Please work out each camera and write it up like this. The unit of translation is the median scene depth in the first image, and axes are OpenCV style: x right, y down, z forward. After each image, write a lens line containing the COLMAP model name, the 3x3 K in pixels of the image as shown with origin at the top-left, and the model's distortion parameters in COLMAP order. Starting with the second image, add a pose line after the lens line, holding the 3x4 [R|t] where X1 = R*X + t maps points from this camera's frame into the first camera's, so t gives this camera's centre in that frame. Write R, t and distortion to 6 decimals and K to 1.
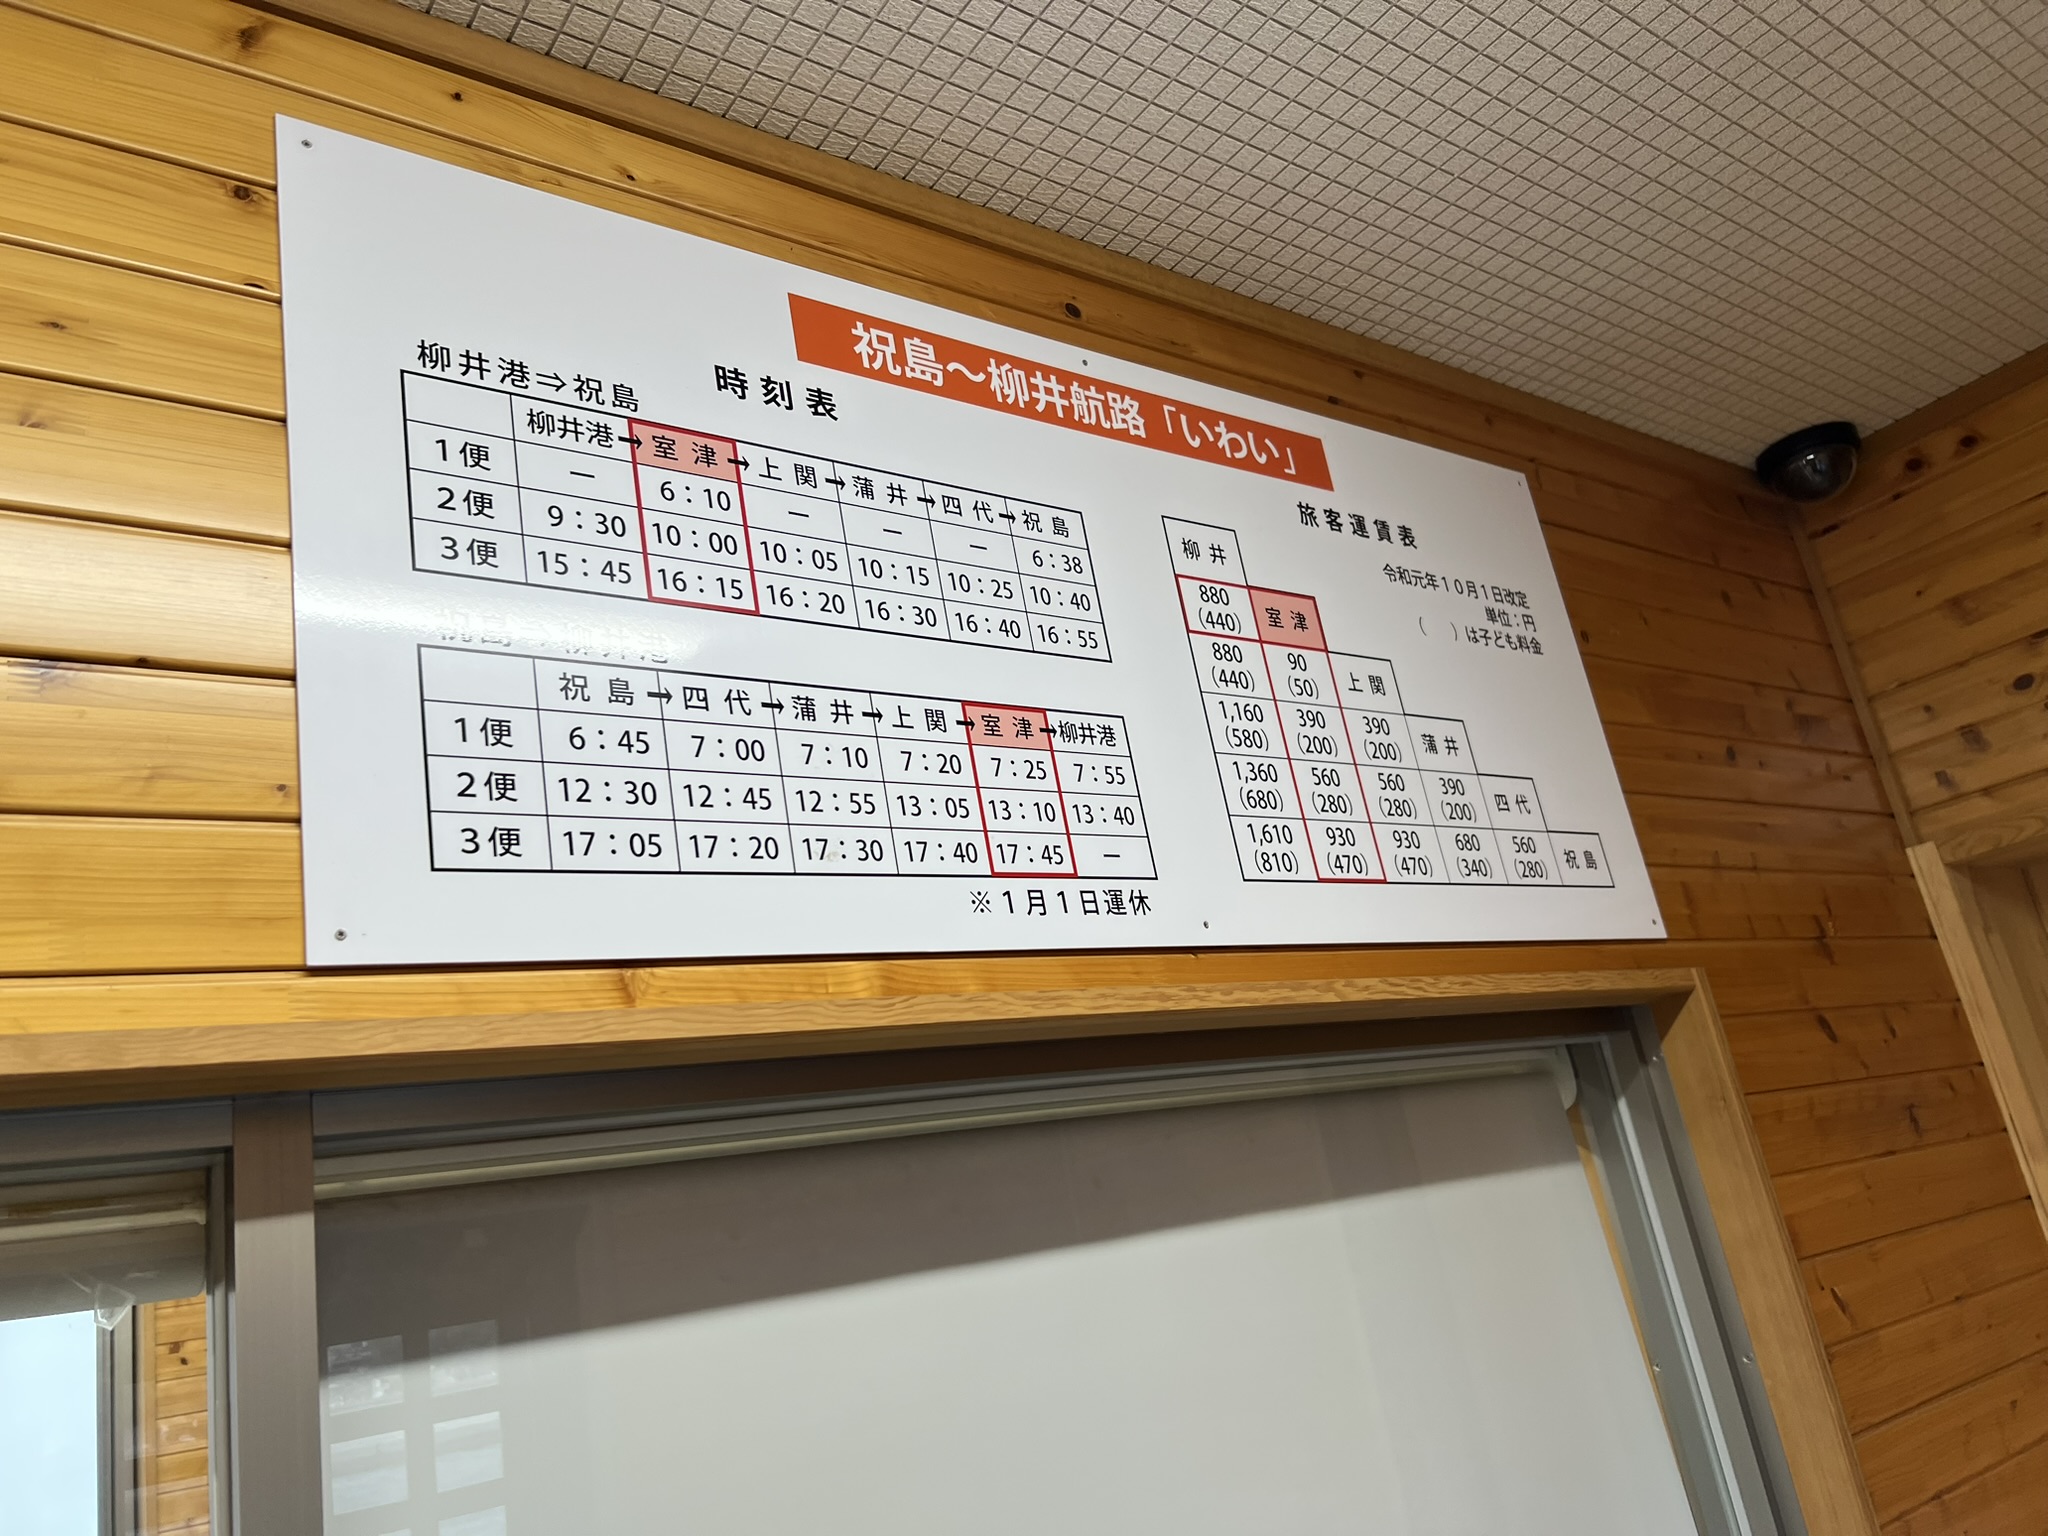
lens RADIAL K [[1600.2, 0, 1023.8], [0, 1600.2, 765.5], [0, 0, 1]] dist [0.071886, -0.038926]
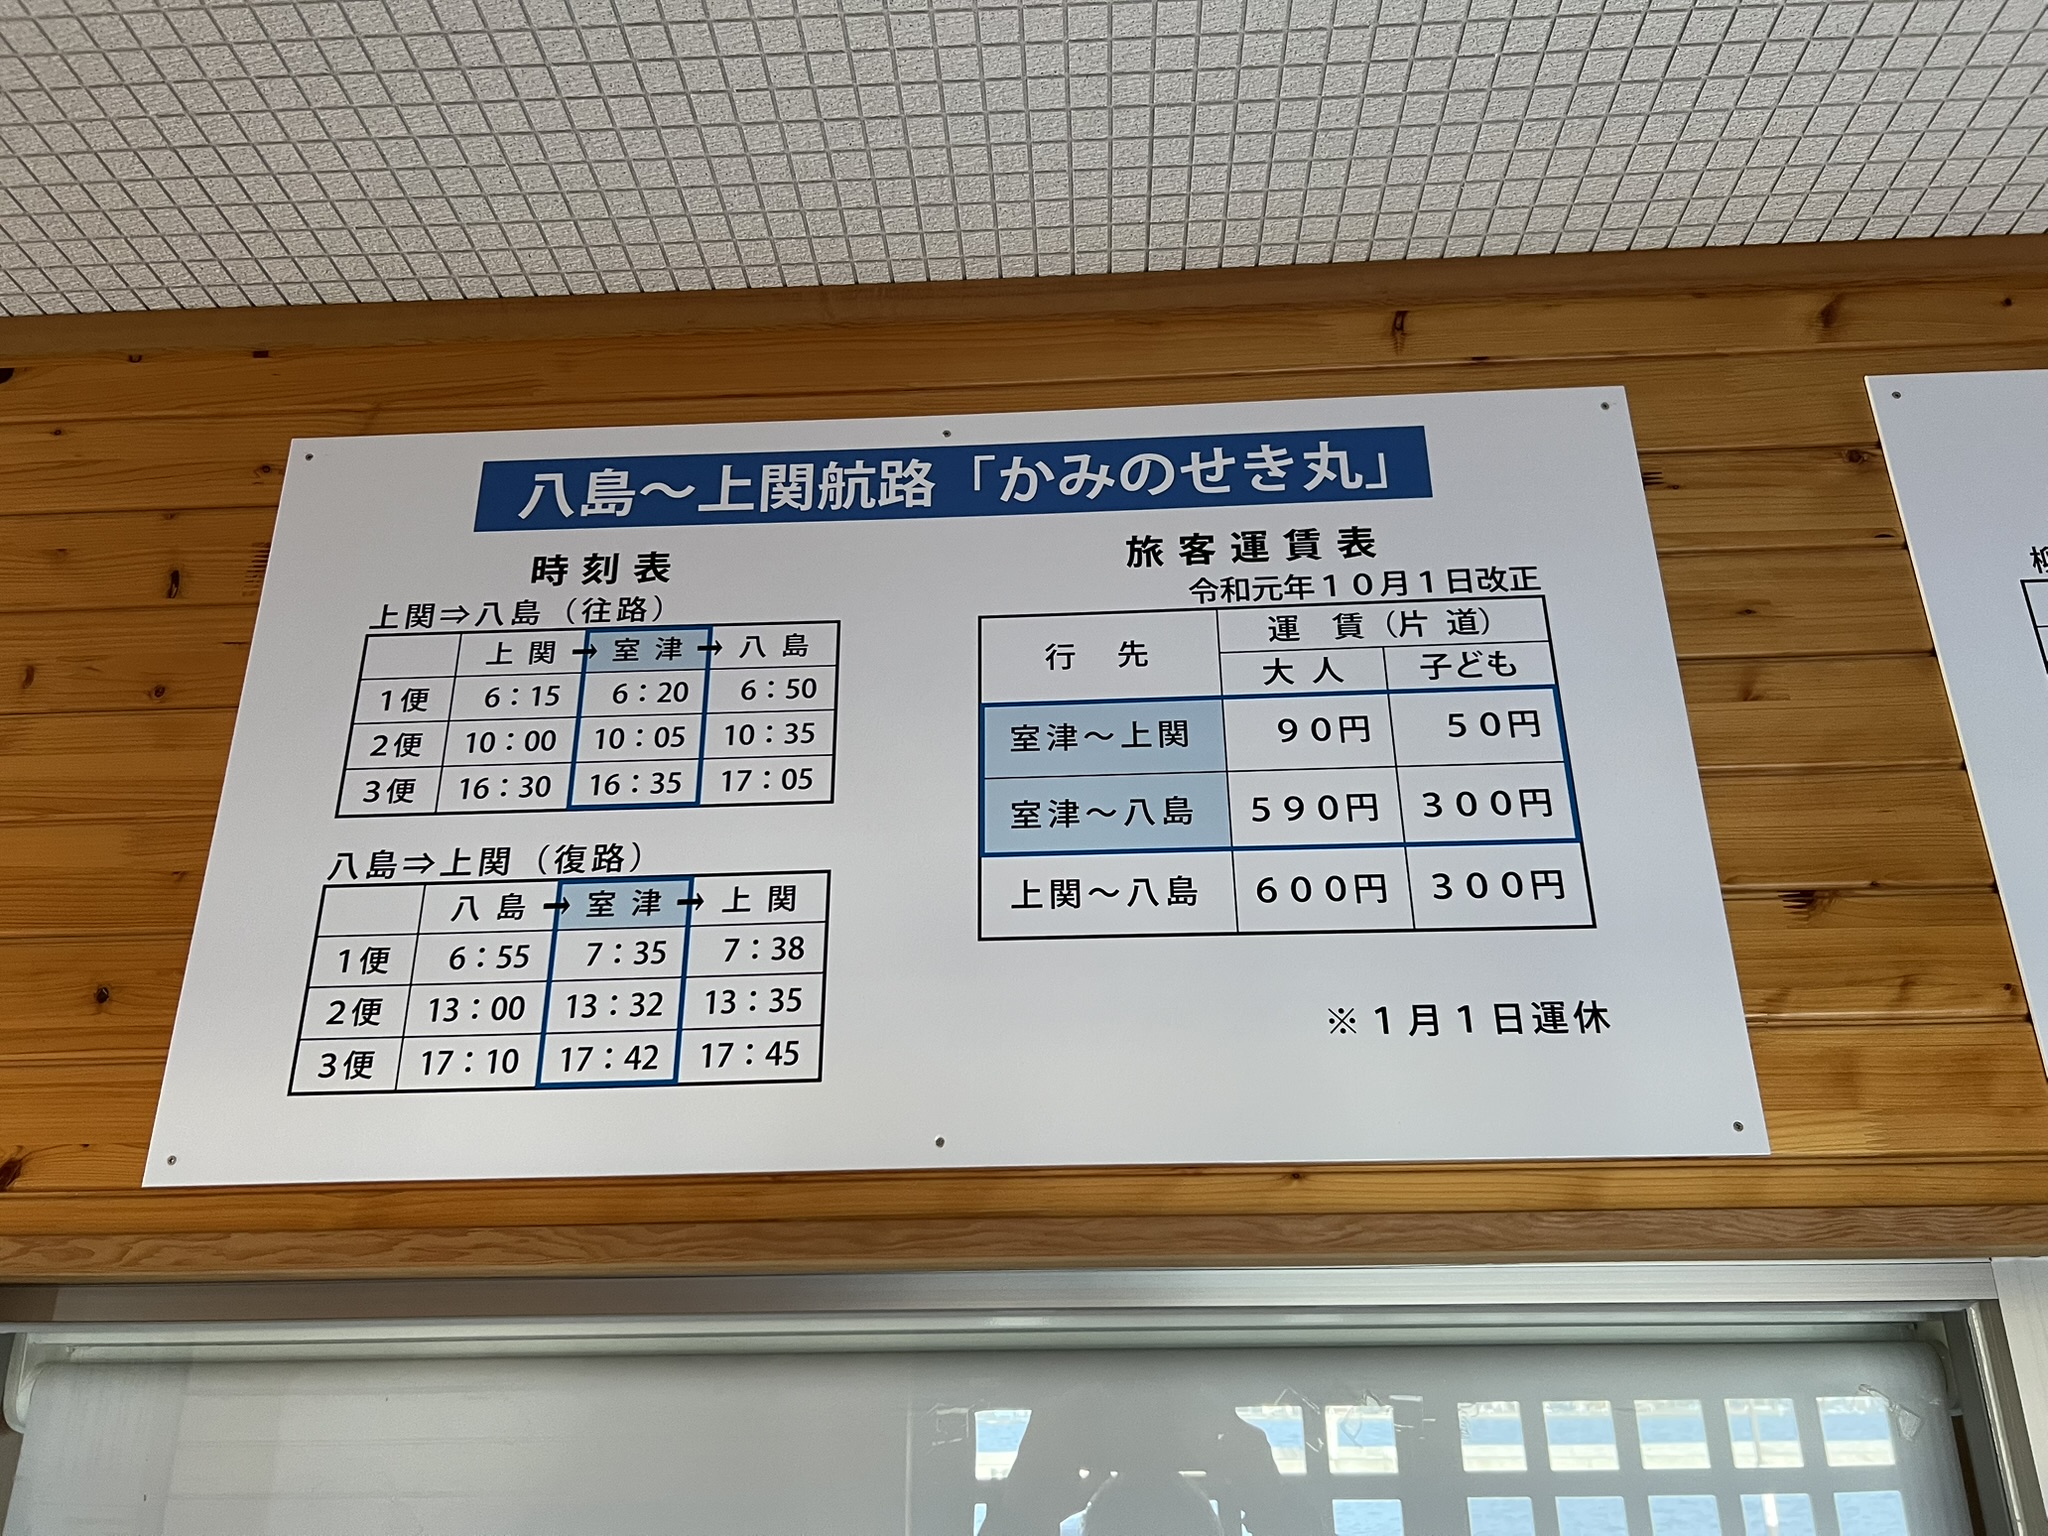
lens RADIAL K [[1600.2, 0, 1022.8], [0, 1600.2, 771.4], [0, 0, 1]] dist [0.071886, -0.038926]
pose [[0.753990, -0.092391, -0.650356, 0.683541], [0.084975, 0.995459, -0.042901, -0.036048], [0.651366, -0.022917, 0.758417, 0.455584]]
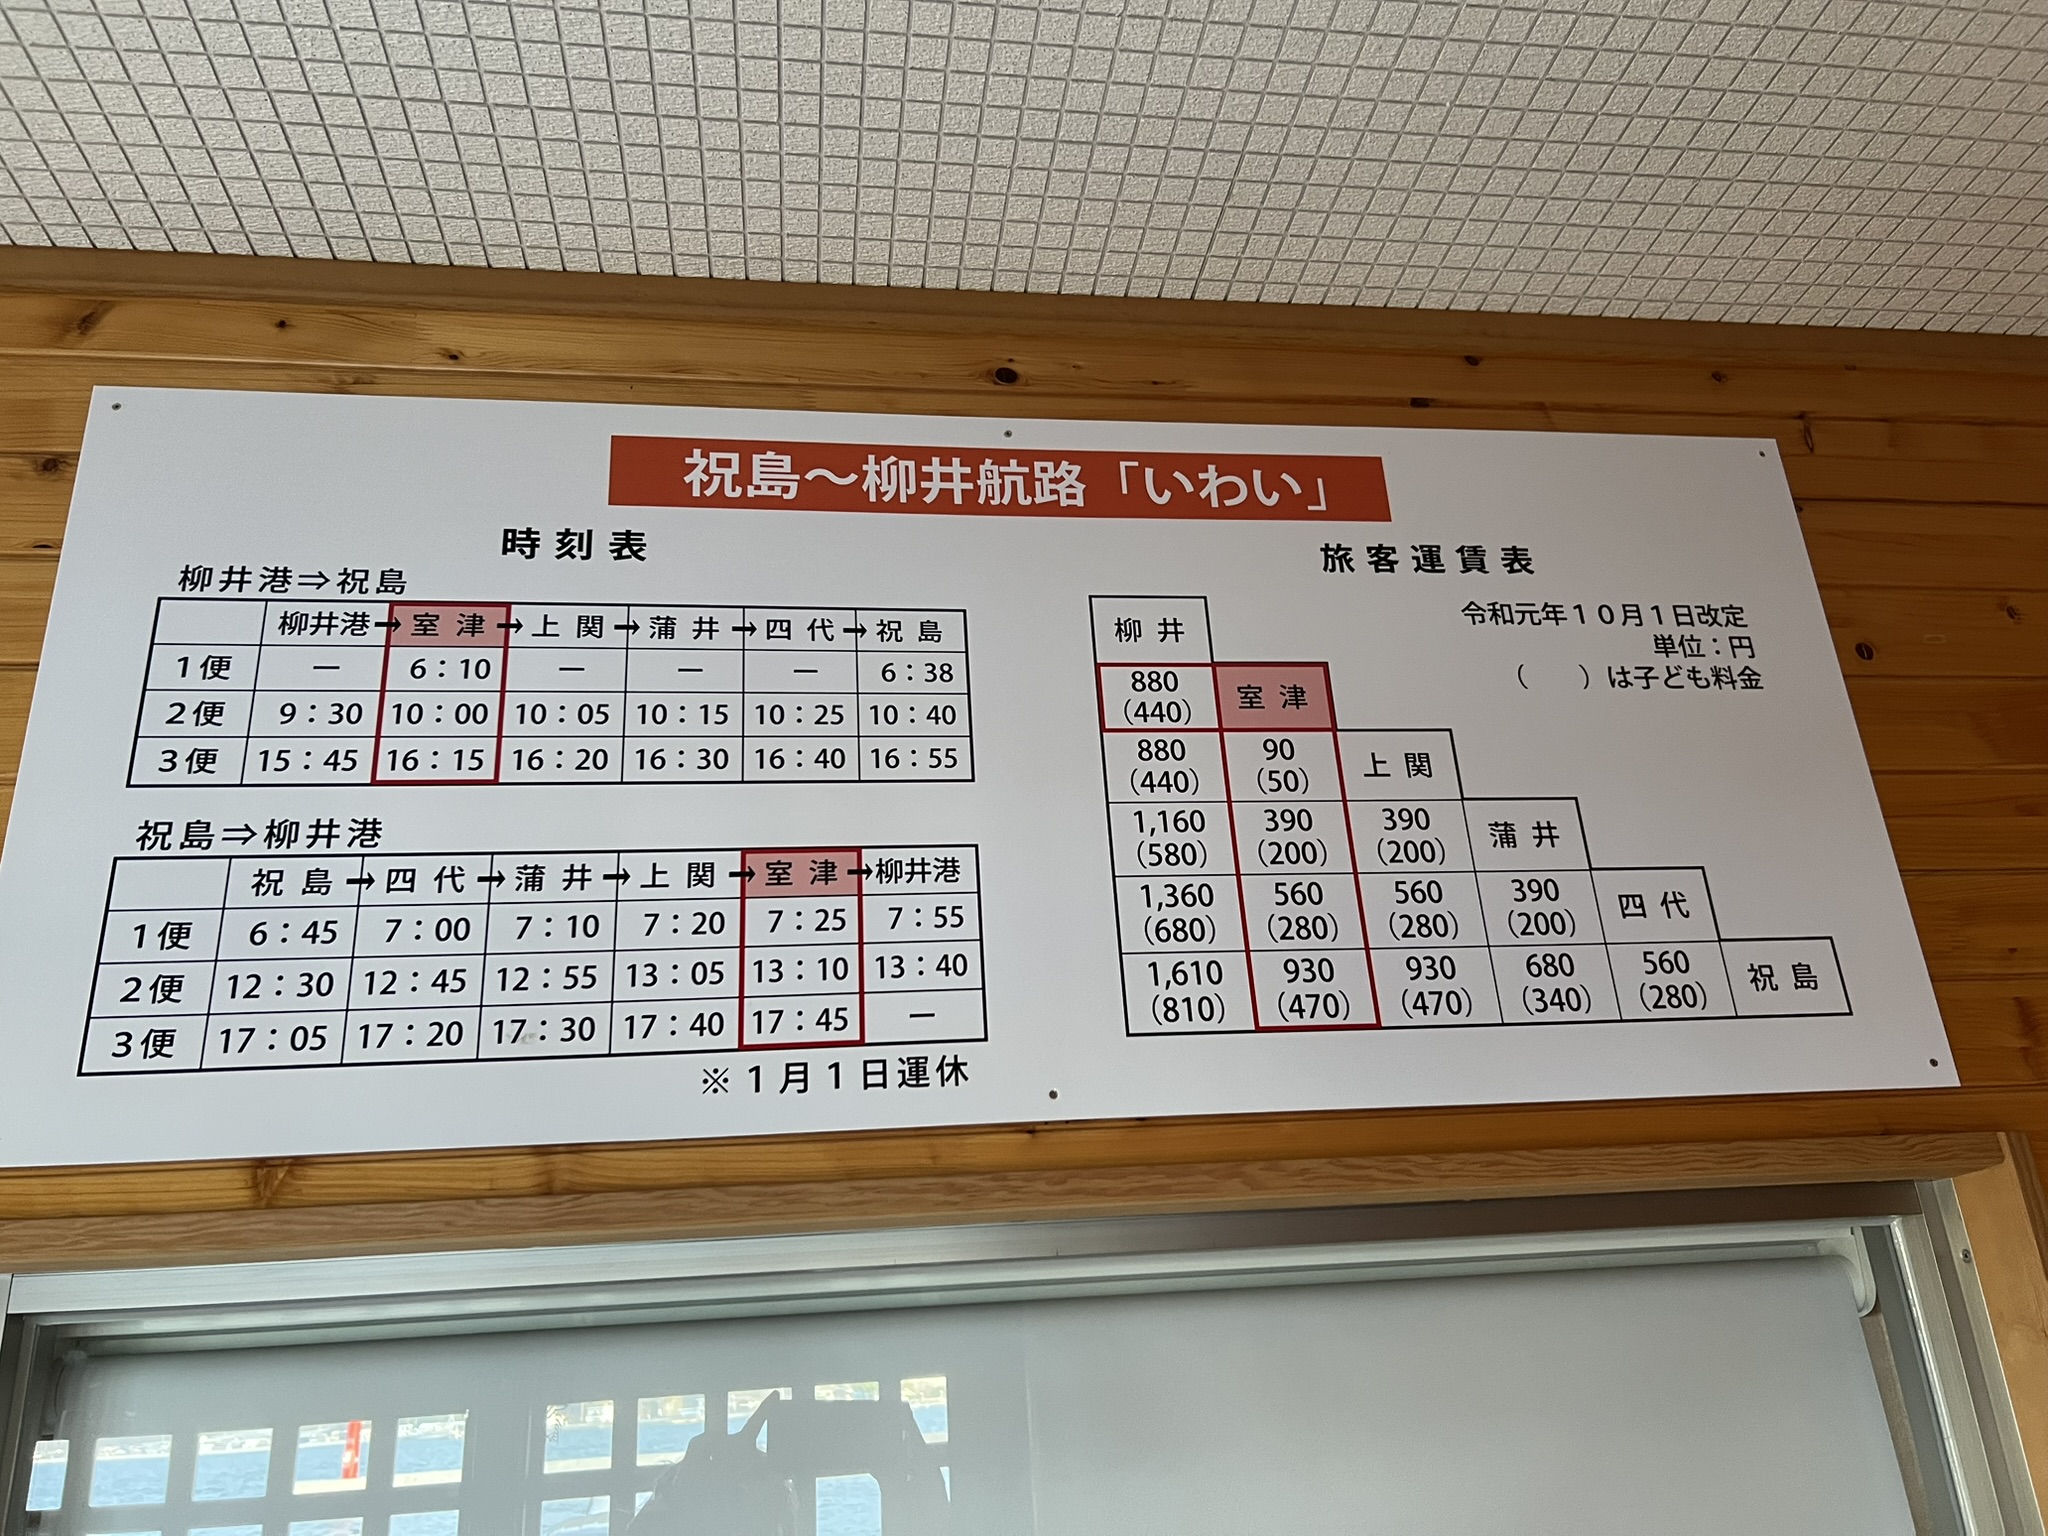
lens RADIAL K [[1520.0, 0, 1014.3], [0, 1520.0, 774.7], [0, 0, 1]] dist [0.052902, -0.033857]
pose [[0.867443, -0.067972, -0.492872, 0.480268], [0.067145, 0.997555, -0.019398, -0.050741], [0.492985, -0.016268, 0.869886, 0.291462]]
